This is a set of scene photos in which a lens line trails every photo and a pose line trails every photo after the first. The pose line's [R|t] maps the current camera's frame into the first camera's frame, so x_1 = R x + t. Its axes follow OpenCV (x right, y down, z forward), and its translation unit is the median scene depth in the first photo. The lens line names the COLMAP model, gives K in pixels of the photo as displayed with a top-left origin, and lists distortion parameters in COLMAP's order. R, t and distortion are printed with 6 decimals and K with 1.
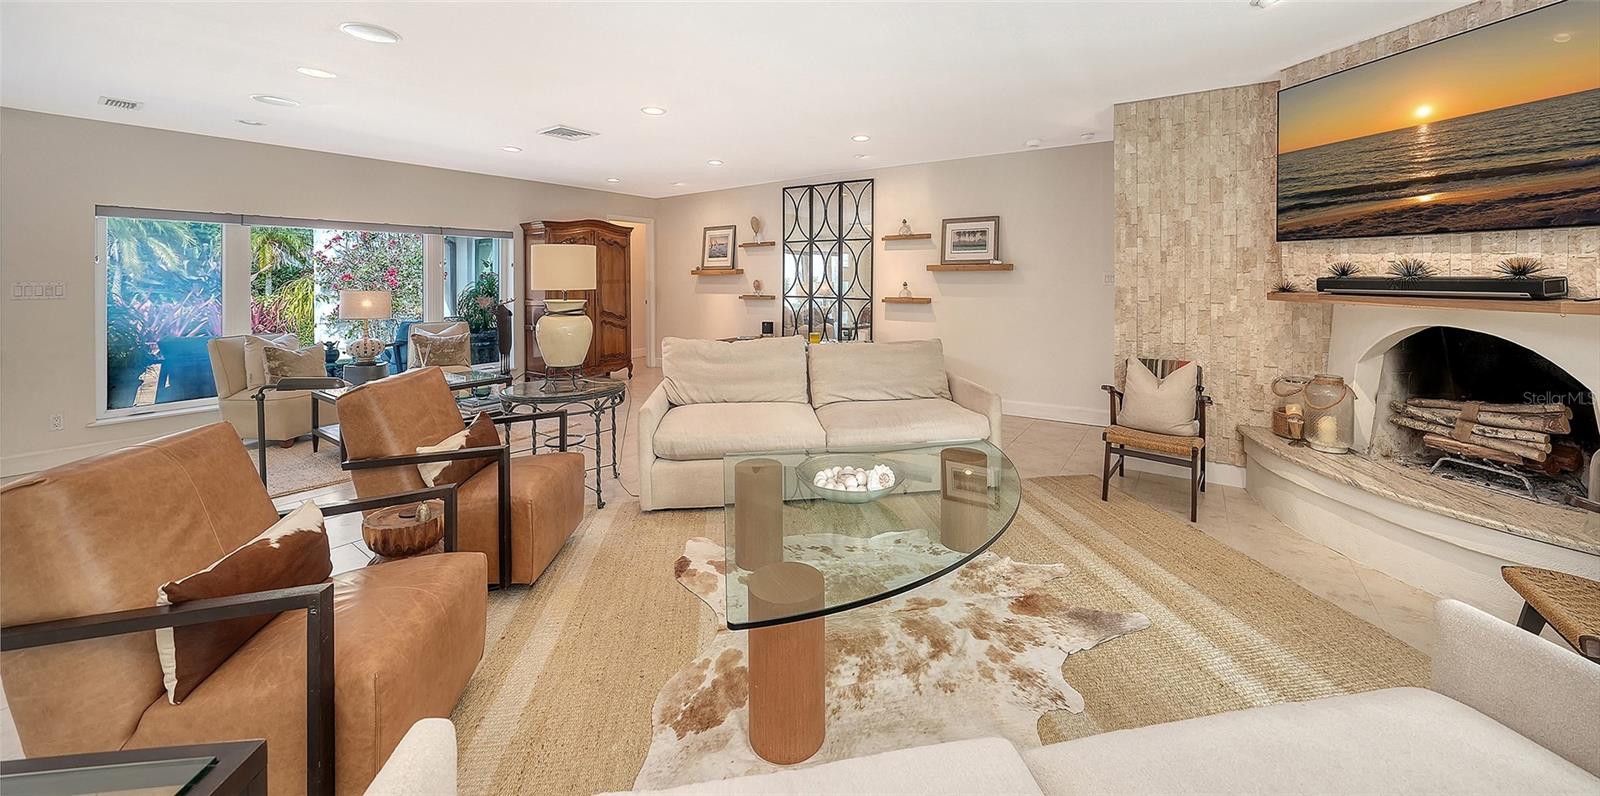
lens RADIAL K [[537.7, 0, 826.7], [0, 537.7, 283.9], [0, 0, 1]] dist [-0.007531, 0.000092]
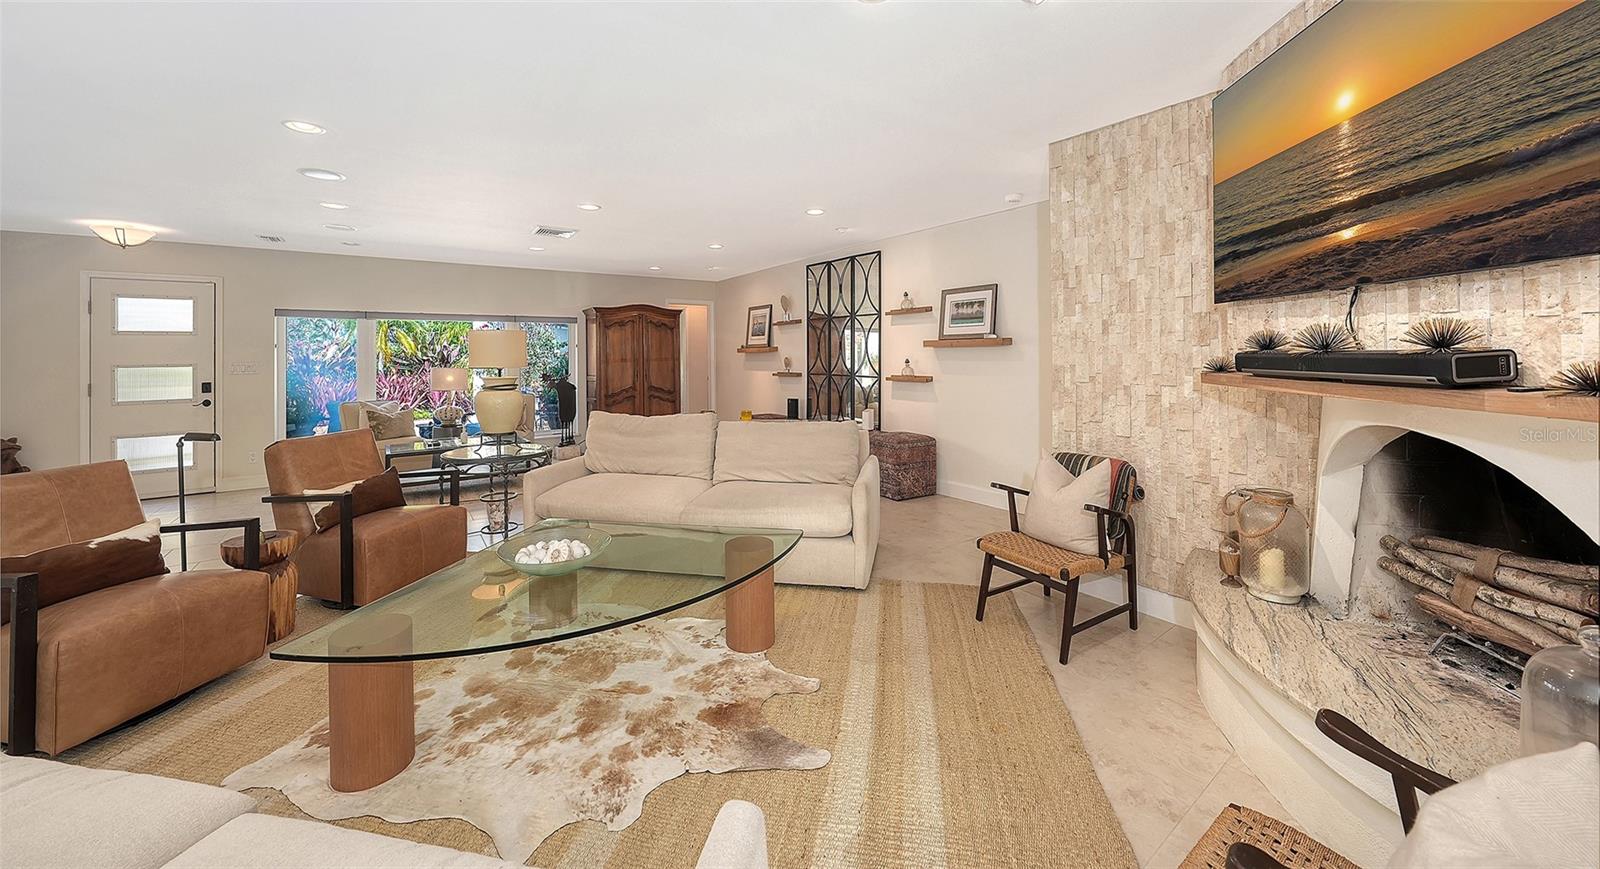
lens RADIAL K [[532.7, 0, 810.3], [0, 532.7, 364.2], [0, 0, 1]] dist [-0.025019, 0.004604]
pose [[0.944443, -0.001050, -0.328673, 0.484951], [0.004076, 0.999955, 0.008518, -0.004759], [0.328650, -0.009384, 0.944405, 0.117809]]
